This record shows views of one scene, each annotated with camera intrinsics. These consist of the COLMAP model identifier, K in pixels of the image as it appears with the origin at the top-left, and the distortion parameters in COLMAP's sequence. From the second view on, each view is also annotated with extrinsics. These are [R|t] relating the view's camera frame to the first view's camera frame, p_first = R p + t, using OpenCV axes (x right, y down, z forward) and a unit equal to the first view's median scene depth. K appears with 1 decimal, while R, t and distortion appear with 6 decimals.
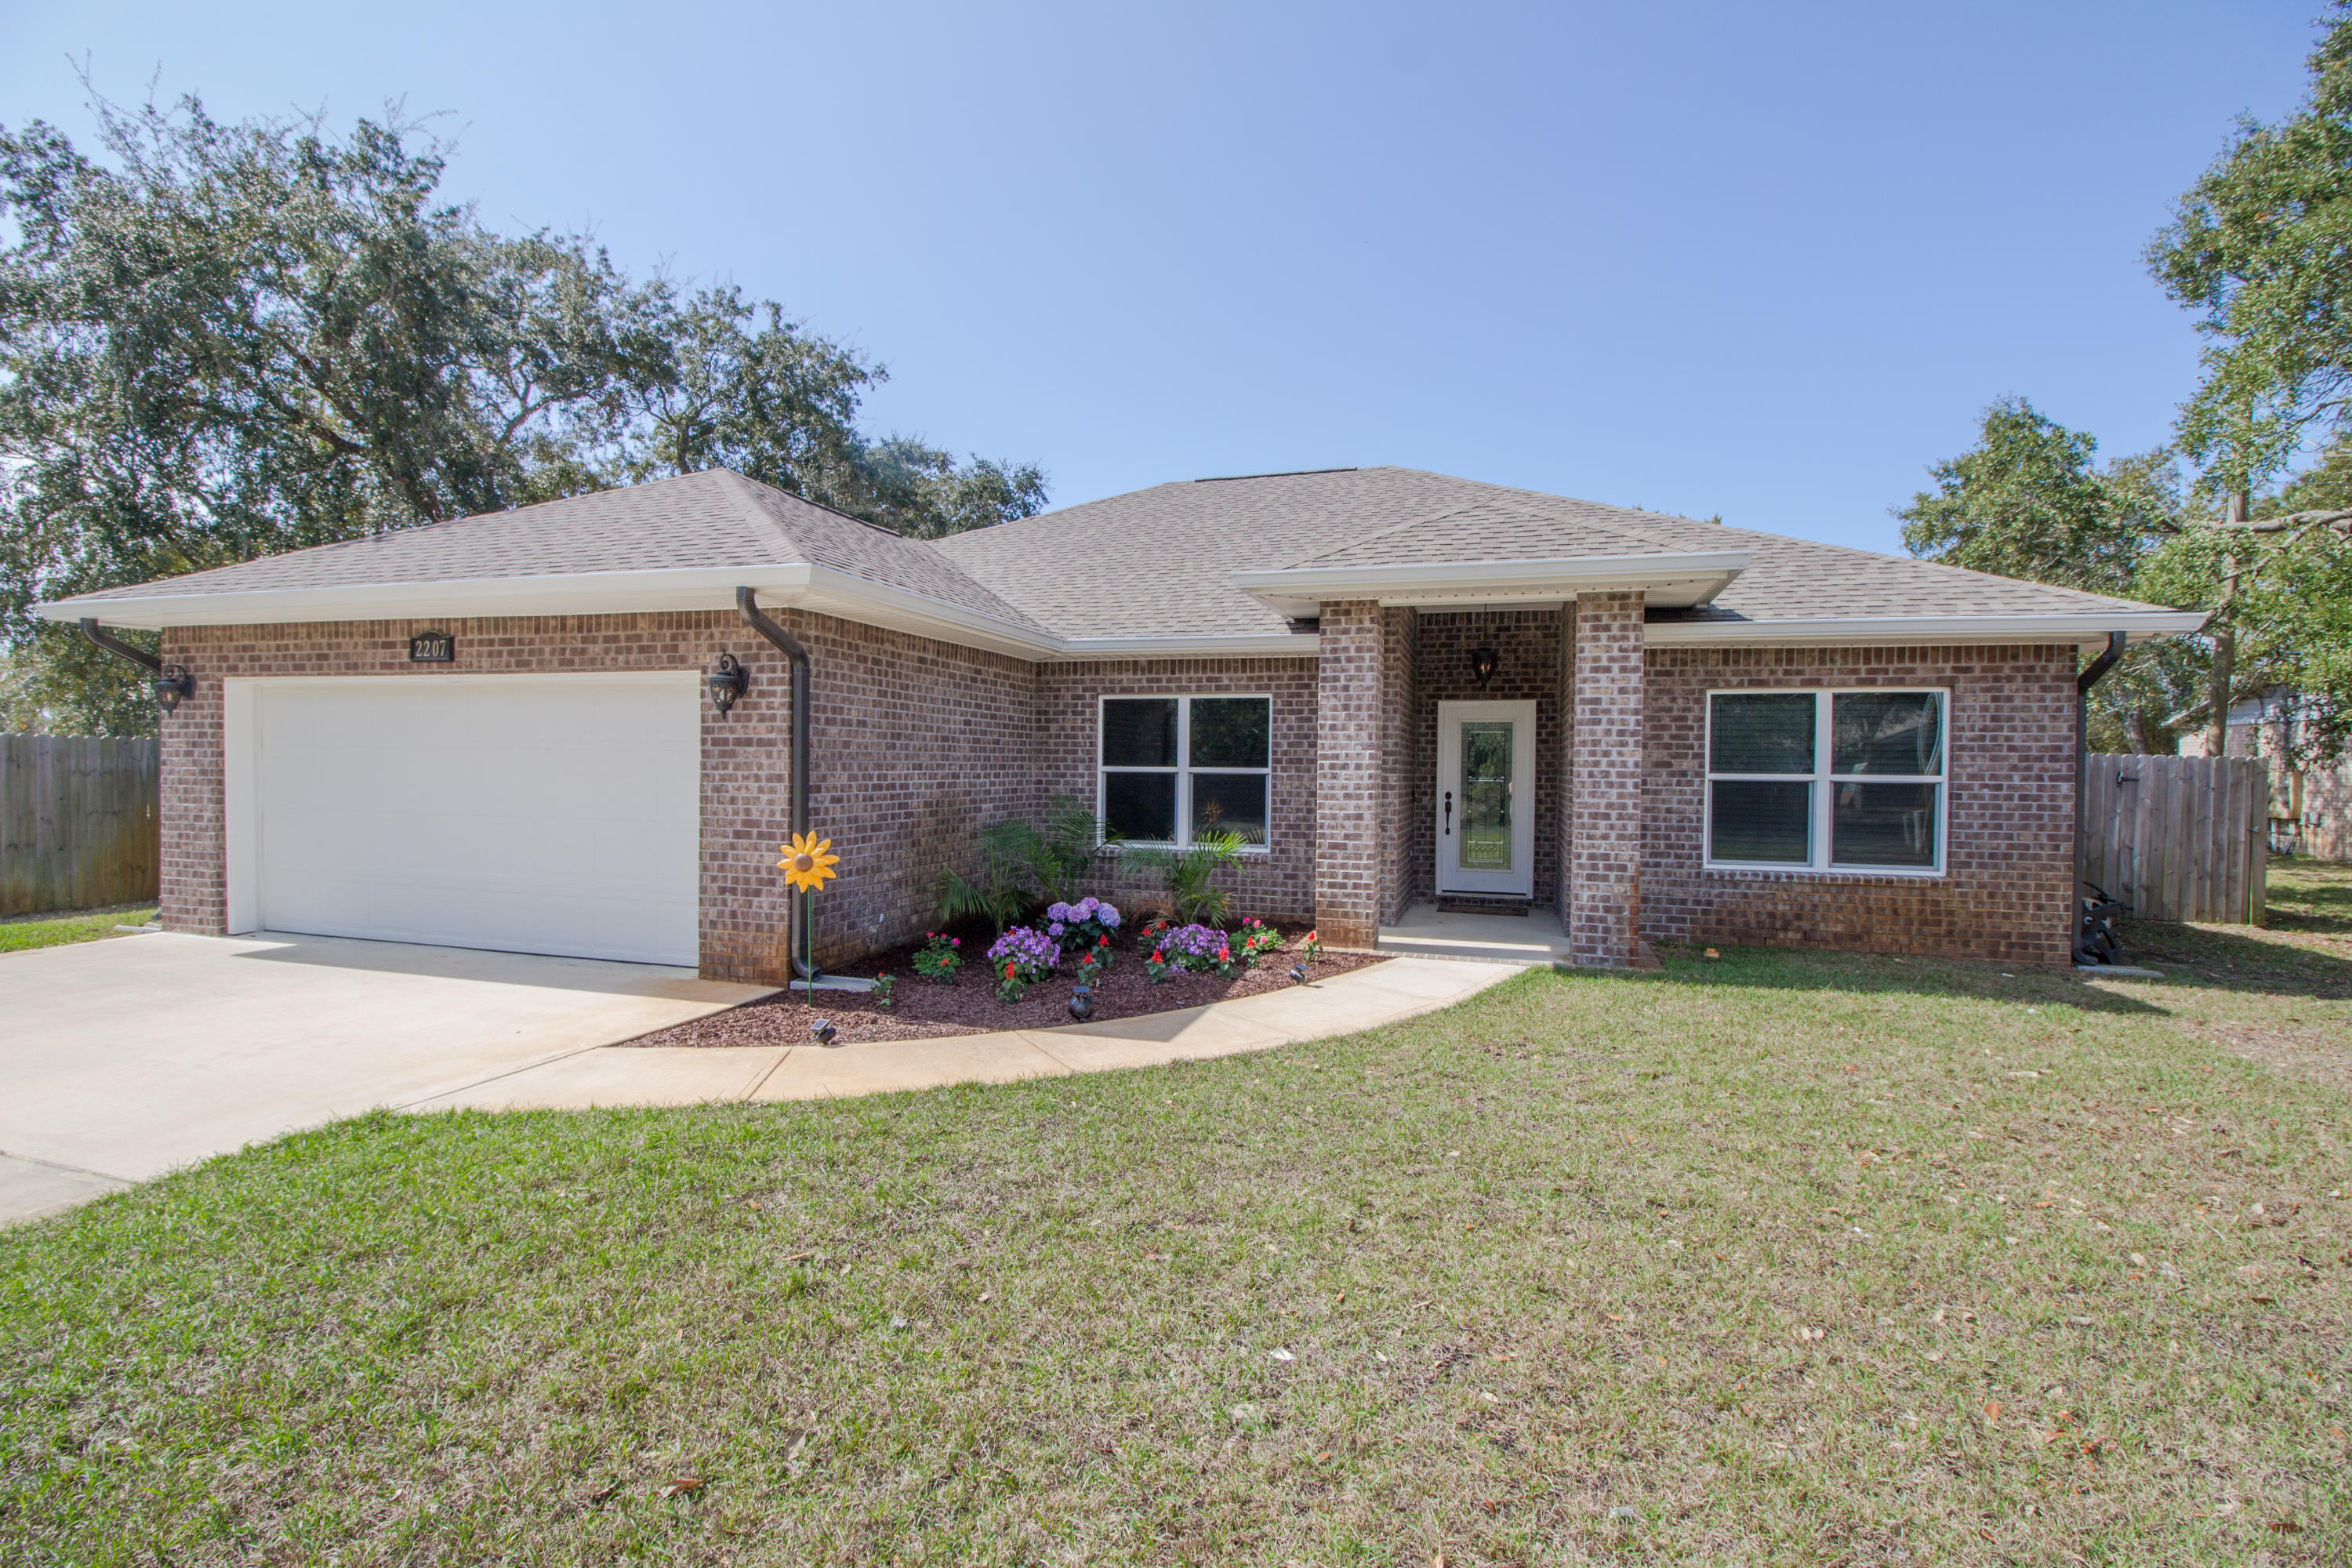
lens RADIAL K [[1083.0, 0, 1173.7], [0, 1083.0, 781.8], [0, 0, 1]] dist [-0.005587, -0.003833]
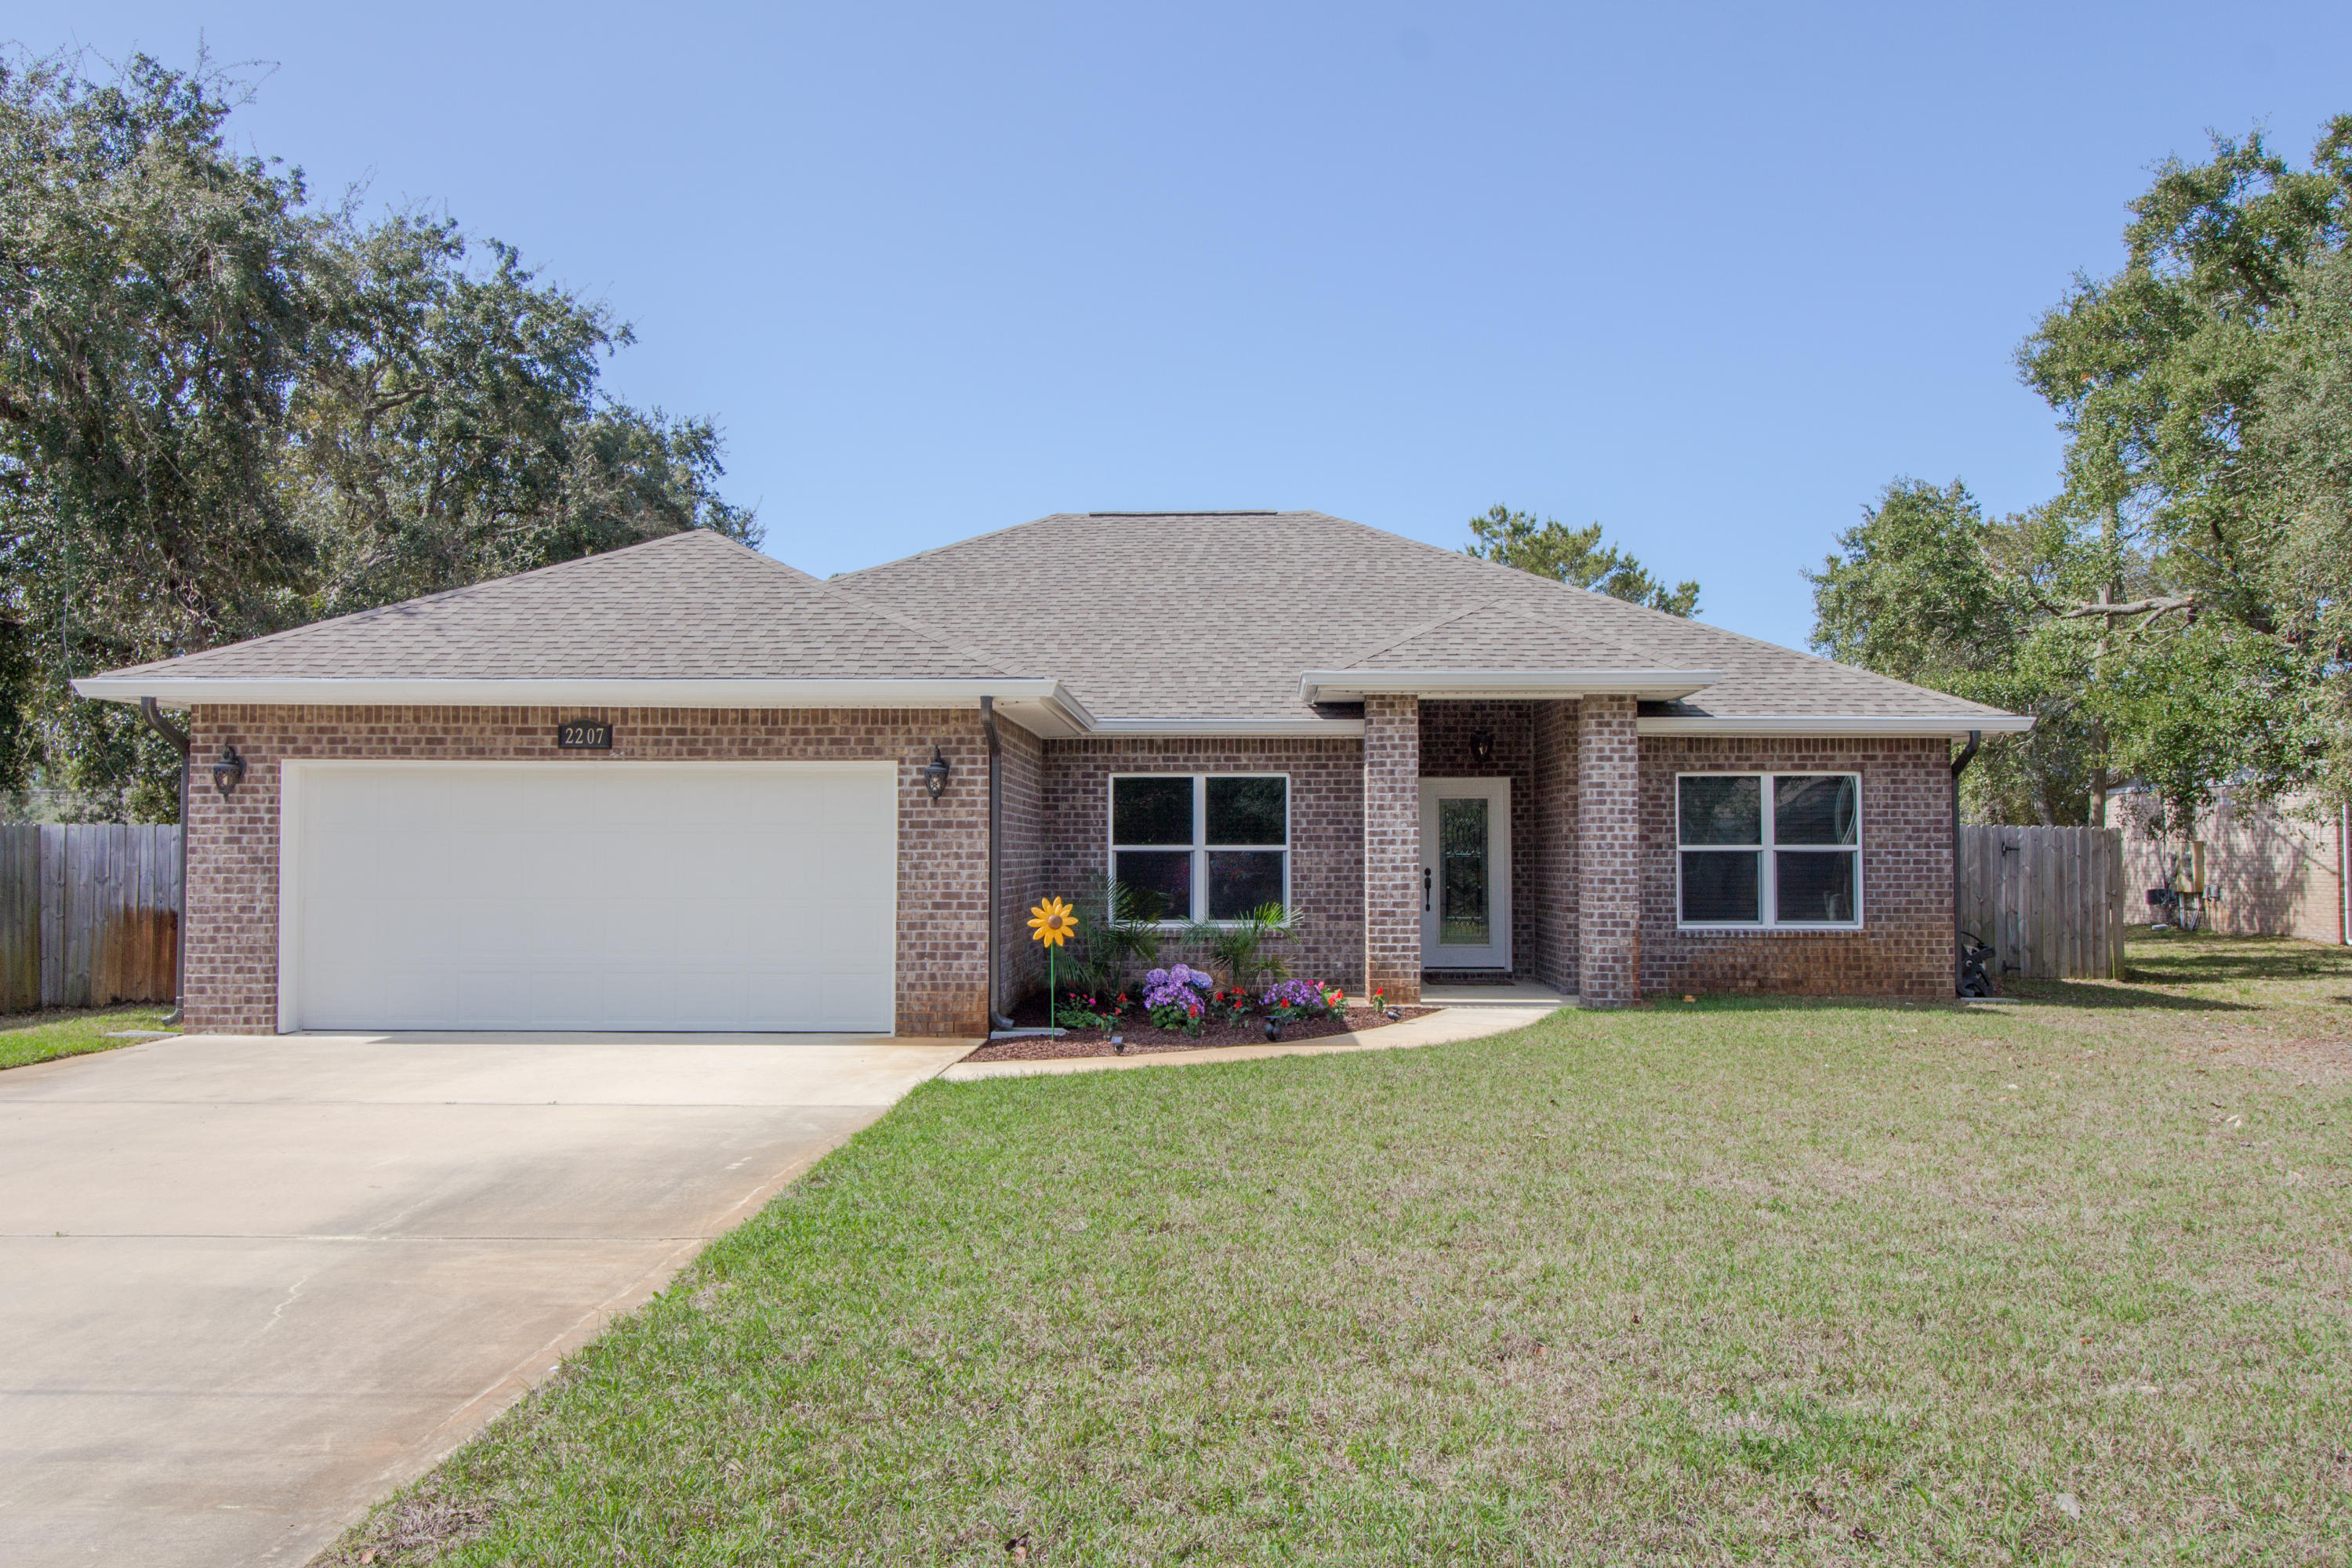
lens RADIAL K [[1883.4, 0, 1173.8], [0, 1883.4, 780.8], [0, 0, 1]] dist [0.014517, 0.033207]
pose [[0.964087, -0.001054, 0.265586, -0.569380], [0.015156, 0.998581, -0.051055, 0.018492], [-0.265155, 0.053247, 0.962734, -0.810565]]
